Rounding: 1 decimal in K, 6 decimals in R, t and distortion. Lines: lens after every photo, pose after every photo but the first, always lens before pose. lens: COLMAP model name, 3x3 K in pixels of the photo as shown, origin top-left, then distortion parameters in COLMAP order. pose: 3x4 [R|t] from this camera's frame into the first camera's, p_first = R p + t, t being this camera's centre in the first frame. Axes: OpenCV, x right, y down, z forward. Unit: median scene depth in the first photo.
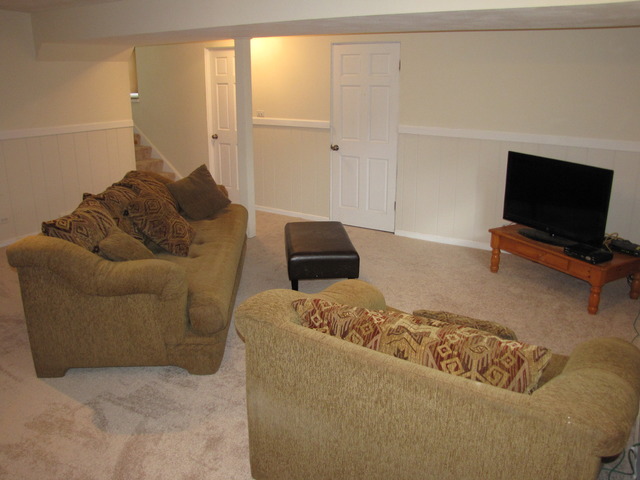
lens RADIAL K [[531.7, 0, 329.2], [0, 531.7, 237.7], [0, 0, 1]] dist [-0.194504, 0.157881]
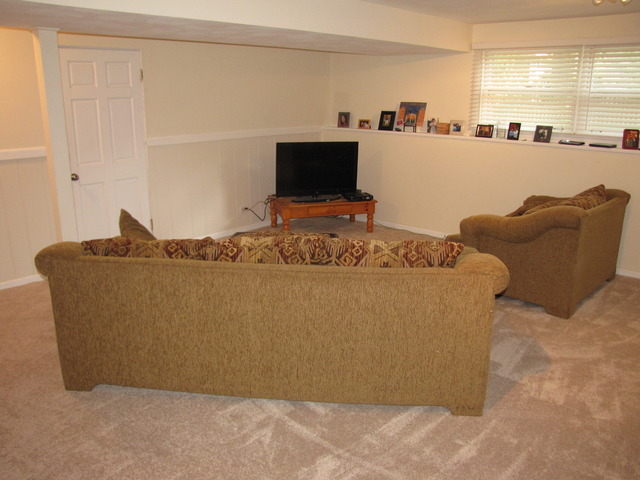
lens RADIAL K [[531.7, 0, 329.2], [0, 531.7, 237.7], [0, 0, 1]] dist [-0.194504, 0.157881]
pose [[0.179655, -0.264228, 0.947580, -0.761899], [0.282224, 0.936604, 0.207660, -0.151771], [-0.942376, 0.230123, 0.242837, 0.521122]]
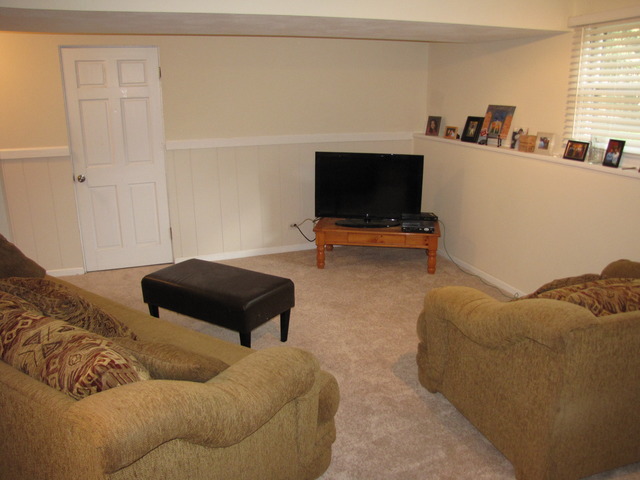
lens RADIAL K [[531.7, 0, 329.2], [0, 531.7, 237.7], [0, 0, 1]] dist [-0.194504, 0.157881]
pose [[0.611700, -0.220403, 0.759767, -0.408629], [0.234390, 0.967776, 0.092033, -0.076435], [-0.755569, 0.121785, 0.643649, 0.262674]]
